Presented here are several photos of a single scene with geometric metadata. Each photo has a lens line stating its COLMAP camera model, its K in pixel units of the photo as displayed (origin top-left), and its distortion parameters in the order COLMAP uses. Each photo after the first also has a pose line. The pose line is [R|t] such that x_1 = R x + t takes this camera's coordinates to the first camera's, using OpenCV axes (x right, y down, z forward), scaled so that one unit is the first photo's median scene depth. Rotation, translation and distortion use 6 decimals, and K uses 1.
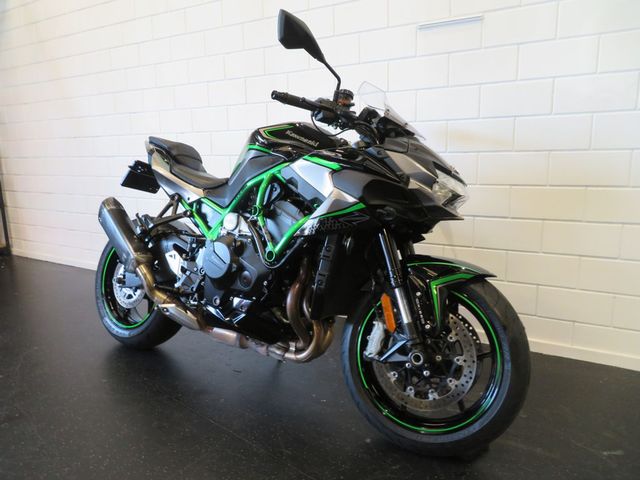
lens RADIAL K [[455.6, 0, 320.0], [0, 455.6, 240.0], [0, 0, 1]] dist [-0.002180, -0.000041]
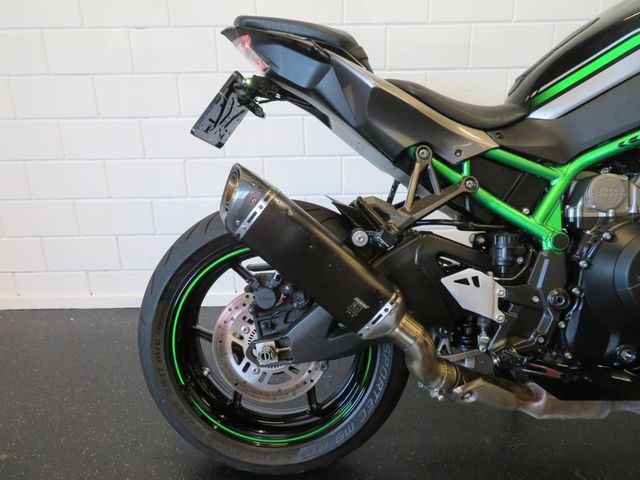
lens RADIAL K [[455.6, 0, 320.0], [0, 455.6, 240.0], [0, 0, 1]] dist [-0.002180, -0.000041]
pose [[0.849717, -0.171337, 0.498622, -0.834180], [0.103790, 0.981577, 0.160418, -0.117863], [-0.516922, -0.084558, 0.851846, 0.853809]]
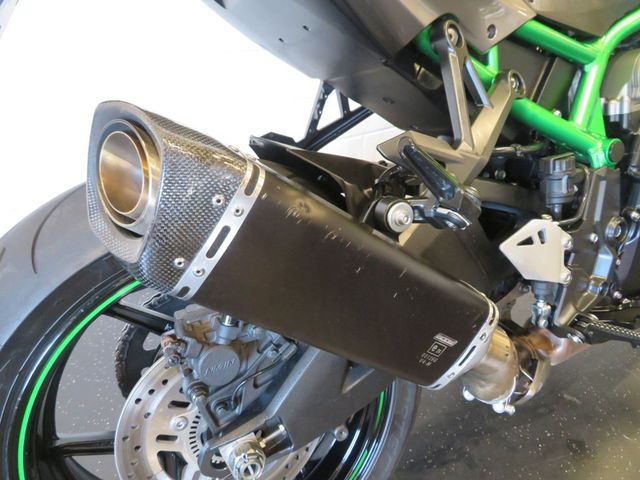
lens RADIAL K [[460.9, 0, 320.0], [0, 460.9, 240.0], [0, 0, 1]] dist [0.005565, 0.003542]
pose [[0.482503, -0.454671, 0.748642, -0.766749], [0.181142, 0.888038, 0.422583, -0.146610], [-0.856959, -0.068287, 0.510841, 1.196483]]
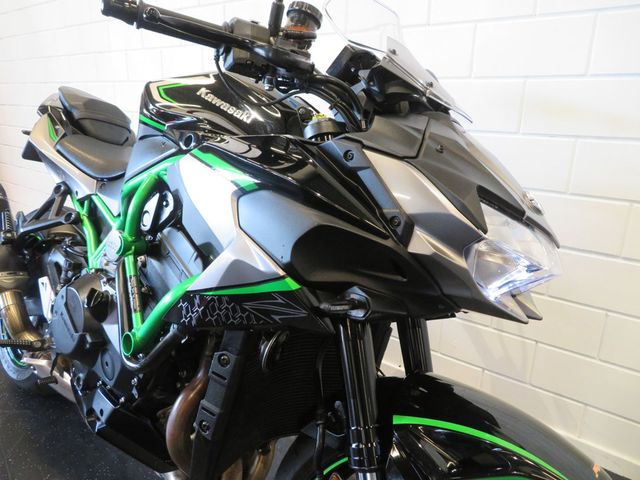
lens RADIAL K [[455.6, 0, 320.0], [0, 455.6, 240.0], [0, 0, 1]] dist [-0.002180, -0.000041]
pose [[0.990194, 0.079637, -0.114776, 0.147779], [-0.067582, 0.992136, 0.105348, -0.145648], [0.122263, -0.096558, 0.987790, 0.537366]]
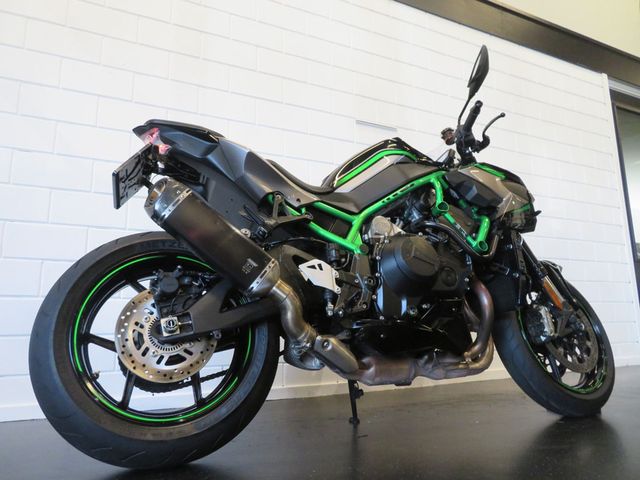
lens RADIAL K [[455.6, 0, 320.0], [0, 455.6, 240.0], [0, 0, 1]] dist [-0.002180, -0.000041]
pose [[0.551611, 0.151239, 0.820275, -1.114480], [0.167724, 0.943225, -0.286698, 0.245596], [-0.817064, 0.295725, 0.494927, 0.788927]]
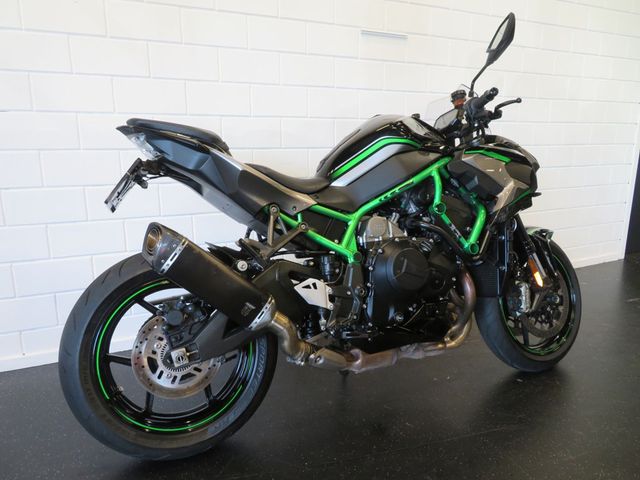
lens RADIAL K [[455.6, 0, 320.0], [0, 455.6, 240.0], [0, 0, 1]] dist [-0.002180, -0.000041]
pose [[0.555114, -0.161771, 0.815892, -1.124515], [0.149165, 0.984364, 0.093686, -0.131545], [-0.818290, 0.069696, 0.570564, 0.692755]]
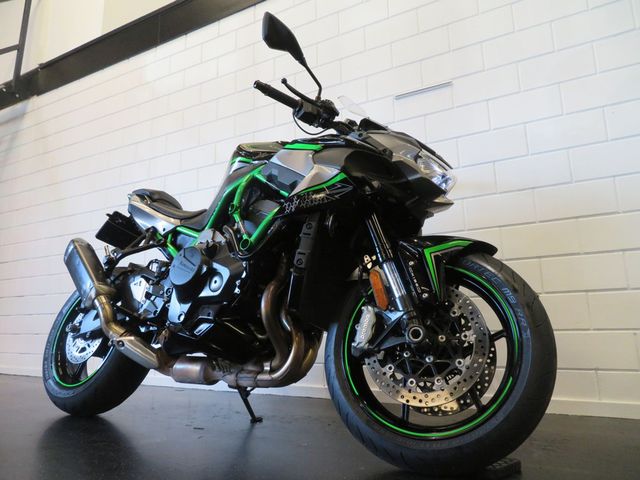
lens RADIAL K [[455.6, 0, 320.0], [0, 455.6, 240.0], [0, 0, 1]] dist [-0.002180, -0.000041]
pose [[0.999770, 0.001406, 0.021380, 0.019537], [0.006572, 0.929617, -0.368468, 0.356882], [-0.020393, 0.368524, 0.929394, 0.155729]]
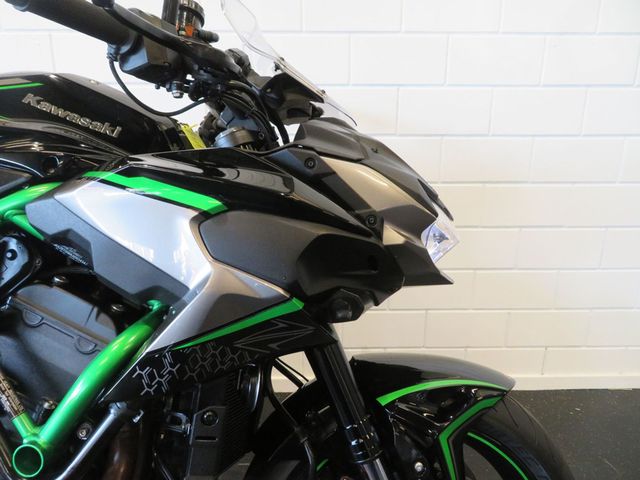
lens RADIAL K [[455.6, 0, 320.0], [0, 455.6, 240.0], [0, 0, 1]] dist [-0.002180, -0.000041]
pose [[0.858295, -0.115042, 0.500094, -0.071095], [0.074960, 0.992200, 0.099595, -0.151096], [-0.507651, -0.047995, 0.860225, 0.590931]]
